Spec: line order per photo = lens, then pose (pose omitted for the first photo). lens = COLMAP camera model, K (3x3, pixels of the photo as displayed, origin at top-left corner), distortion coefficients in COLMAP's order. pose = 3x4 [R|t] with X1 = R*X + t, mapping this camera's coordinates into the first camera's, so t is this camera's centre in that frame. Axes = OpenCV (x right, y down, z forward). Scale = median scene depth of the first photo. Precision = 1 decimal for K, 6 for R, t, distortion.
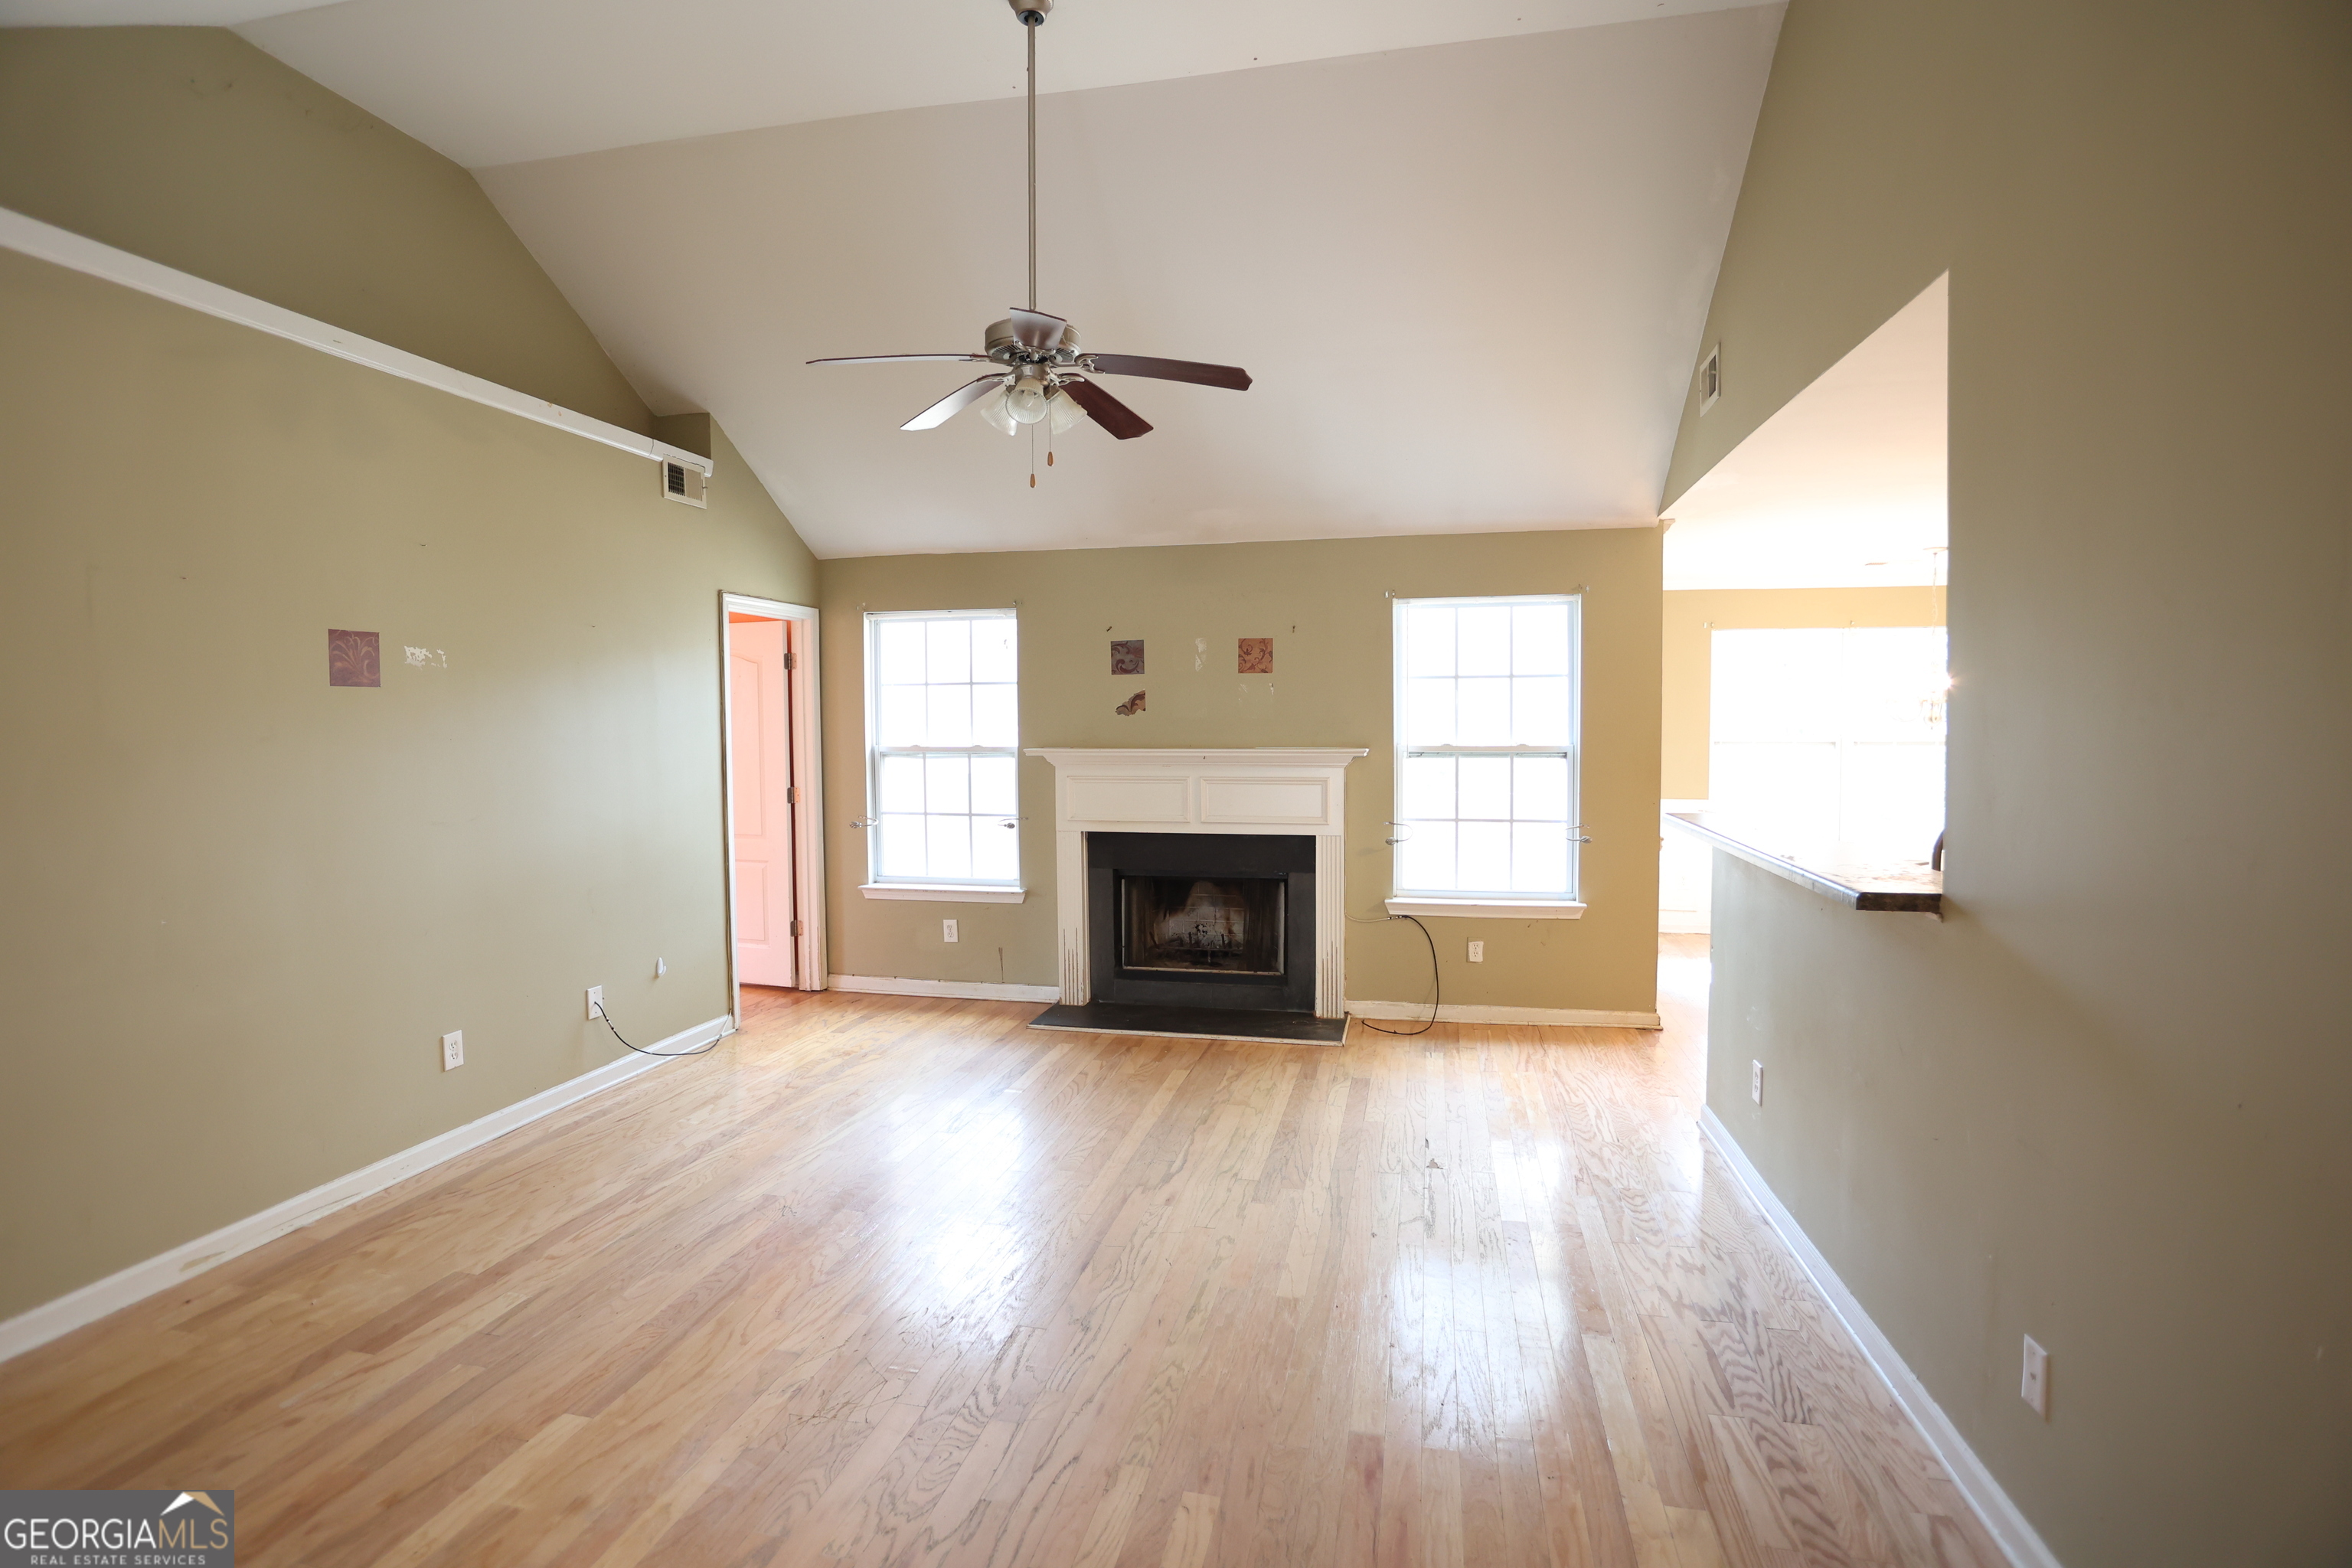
lens RADIAL K [[1136.9, 0, 1176.0], [0, 1136.9, 784.0], [0, 0, 1]] dist [-0.074003, 0.000131]
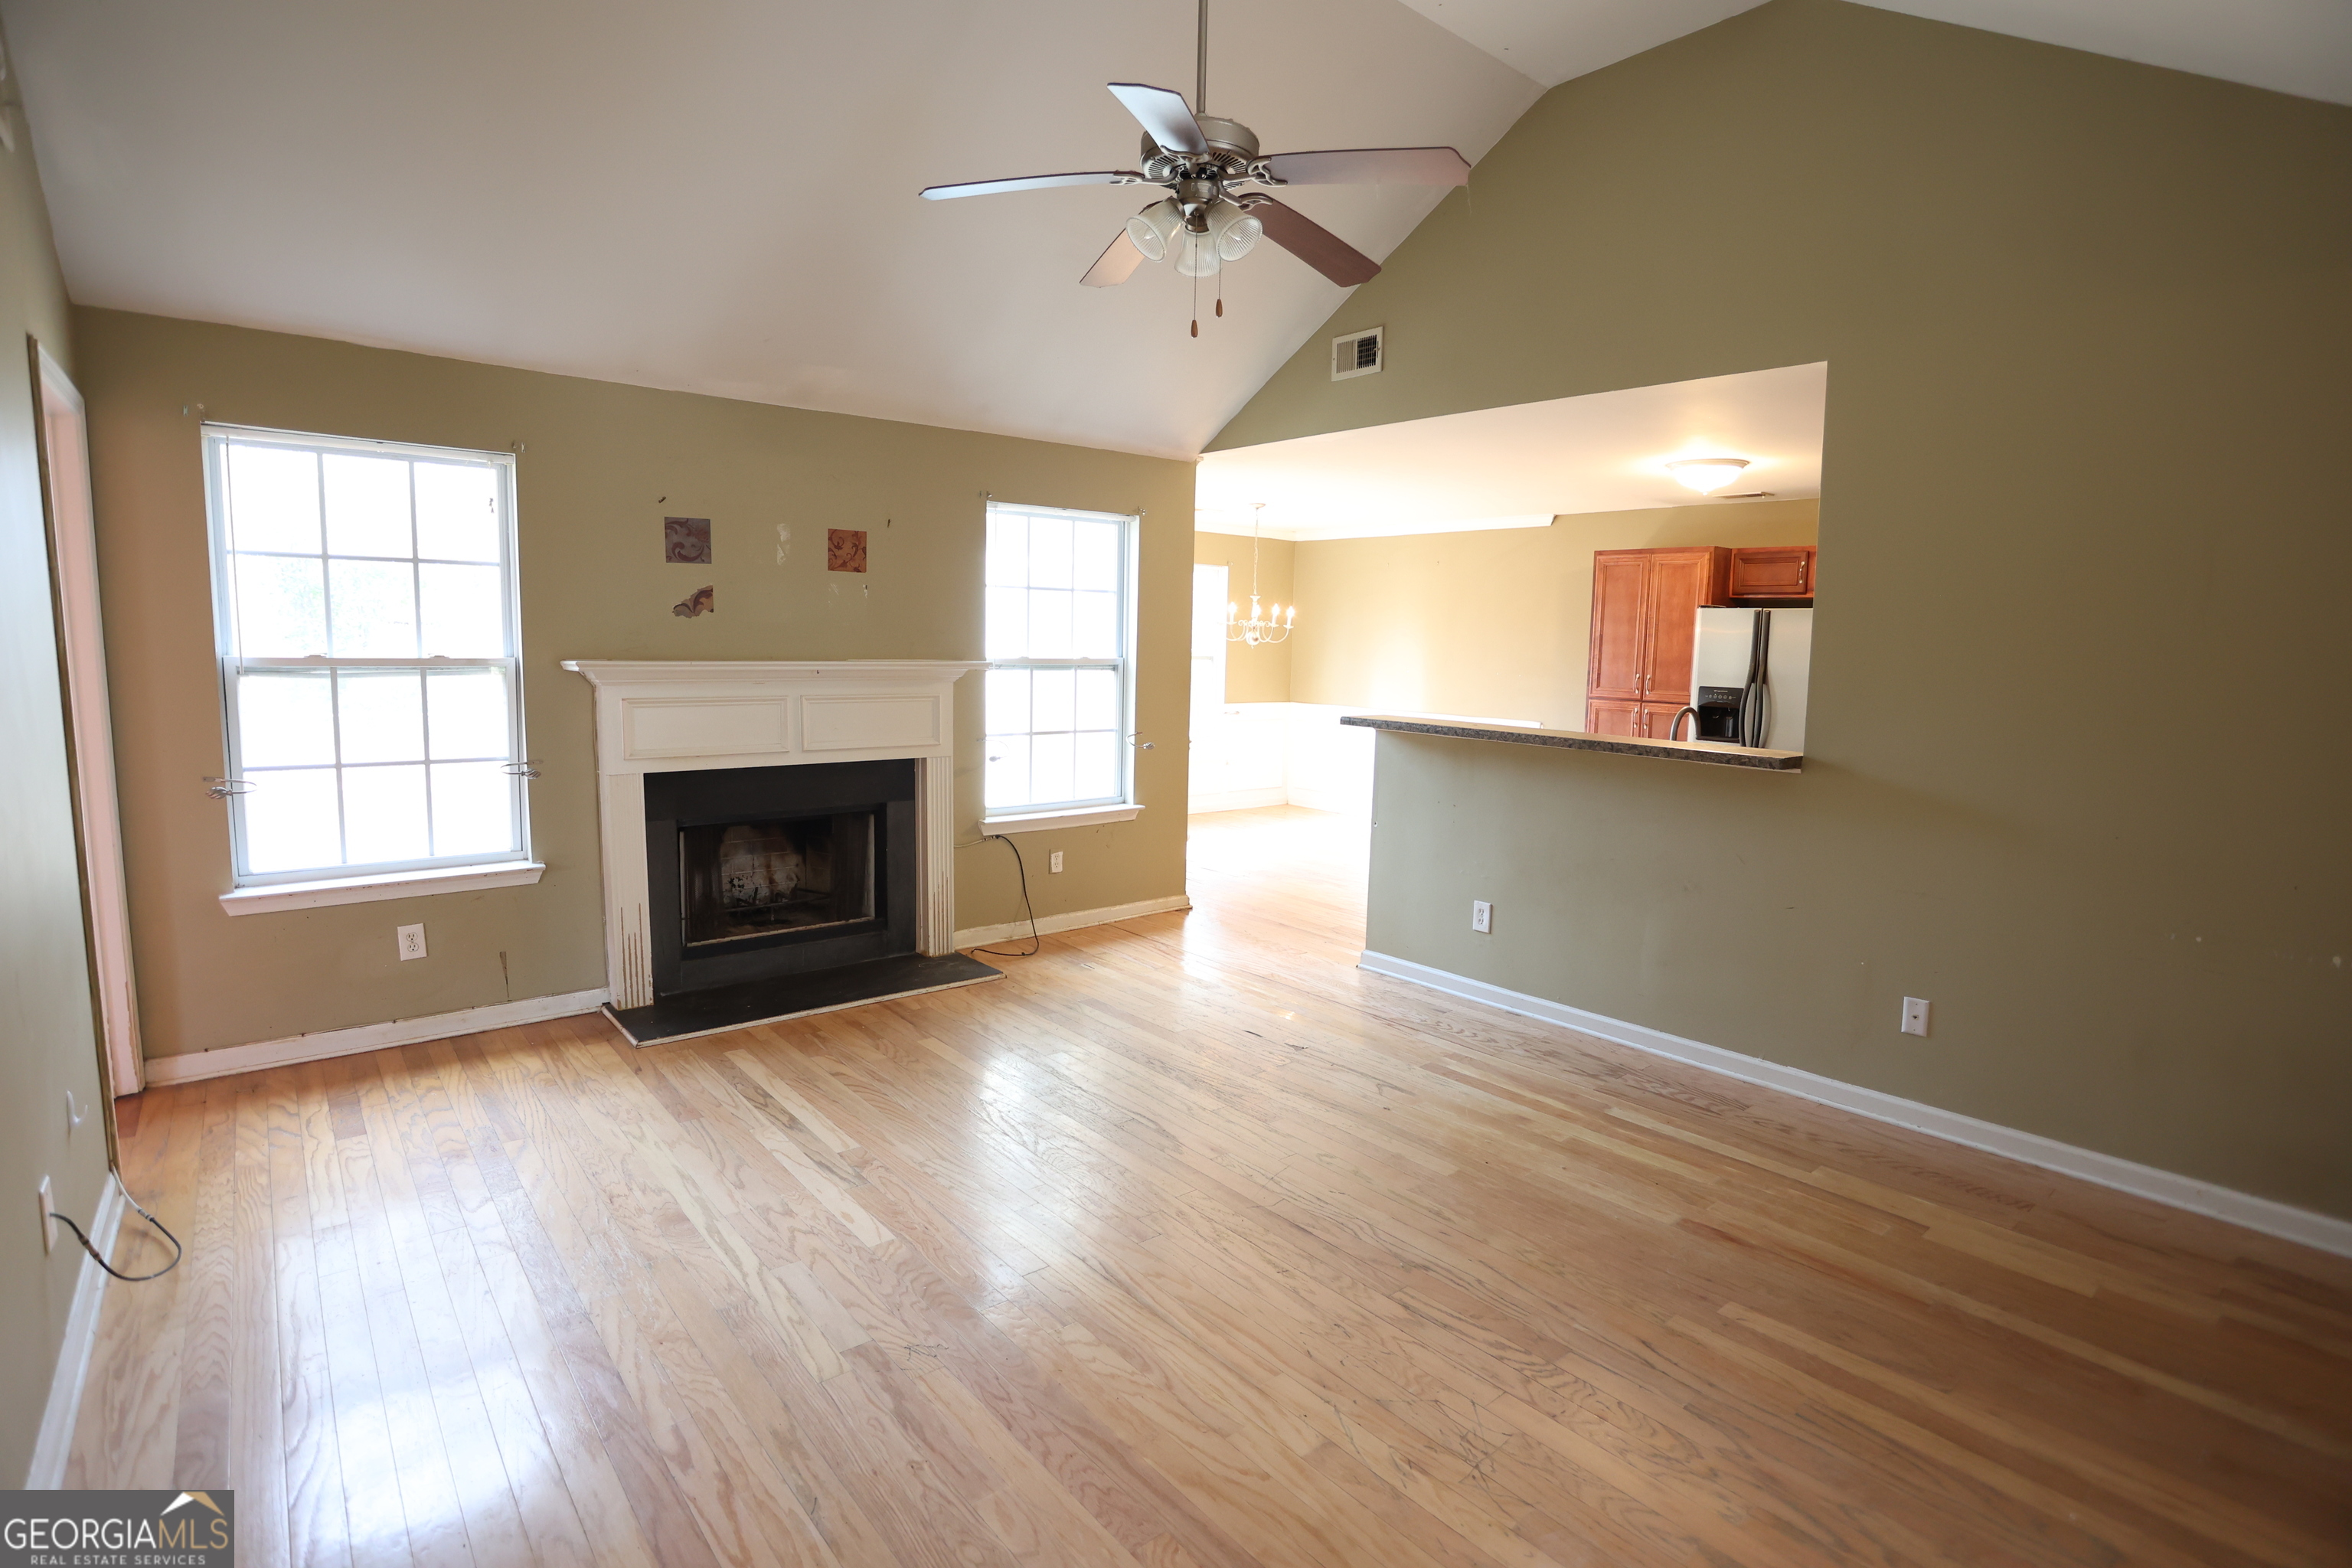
lens RADIAL K [[1133.0, 0, 1176.0], [0, 1133.0, 784.0], [0, 0, 1]] dist [-0.074767, 0.026959]
pose [[0.614007, -0.080972, 0.785137, -0.451855], [0.020896, 0.996043, 0.086381, -0.007147], [-0.789024, -0.036632, 0.613269, 0.287922]]
